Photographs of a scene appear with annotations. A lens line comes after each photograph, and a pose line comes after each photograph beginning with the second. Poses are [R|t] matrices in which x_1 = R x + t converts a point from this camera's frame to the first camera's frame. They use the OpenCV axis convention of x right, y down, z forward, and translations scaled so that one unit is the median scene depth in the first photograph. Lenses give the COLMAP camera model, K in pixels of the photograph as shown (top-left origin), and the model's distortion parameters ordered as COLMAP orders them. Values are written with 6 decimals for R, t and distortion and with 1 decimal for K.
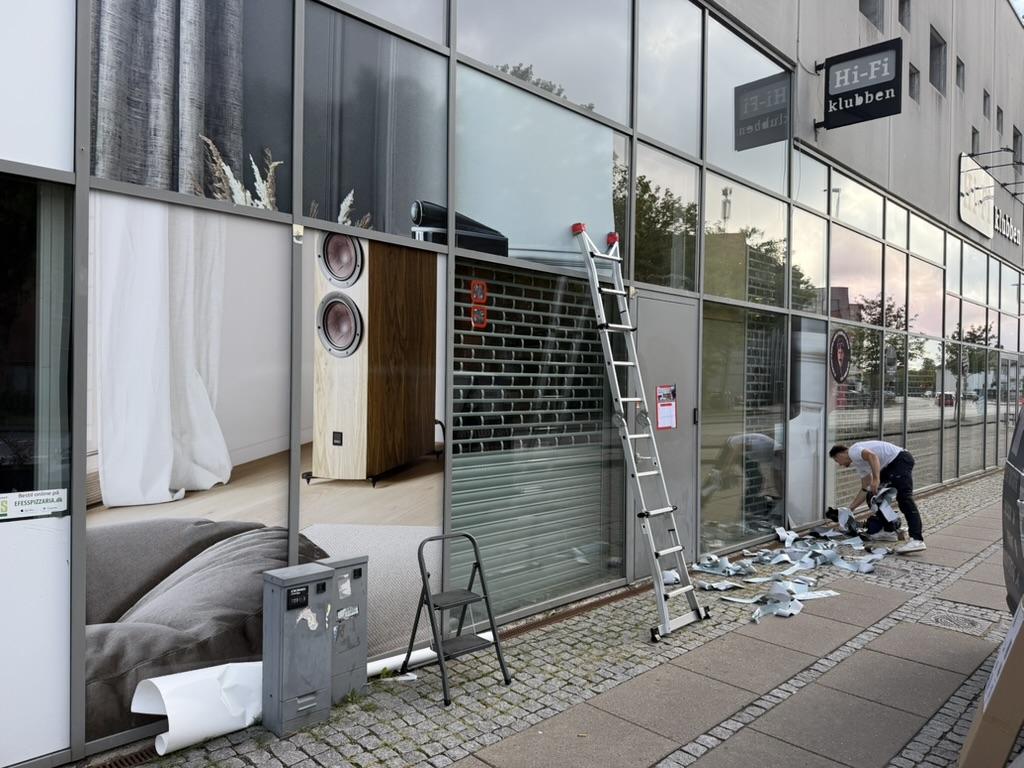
lens RADIAL K [[720.2, 0, 523.1], [0, 720.2, 384.8], [0, 0, 1]] dist [0.053081, -0.060694]
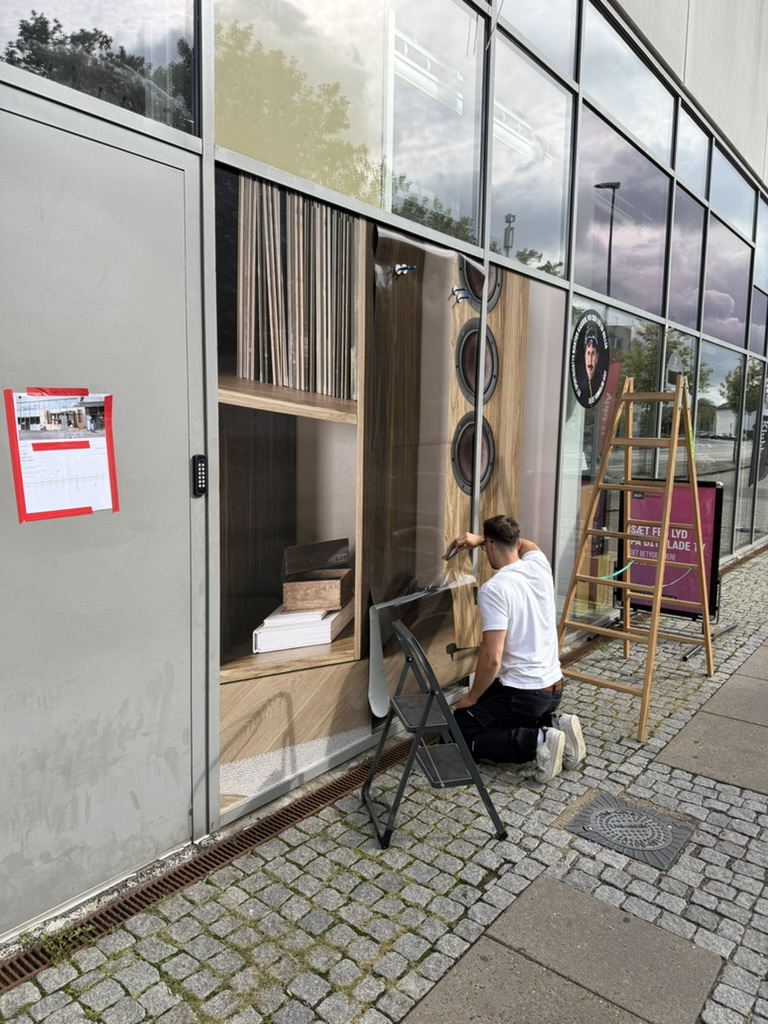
lens RADIAL K [[706.4, 0, 379.8], [0, 706.4, 506.9], [0, 0, 1]] dist [0.049214, -0.063266]
pose [[0.995977, -0.006555, 0.089365, 0.512642], [-0.003343, 0.993909, 0.110156, 0.030868], [-0.089543, -0.110012, 0.989889, 1.044496]]
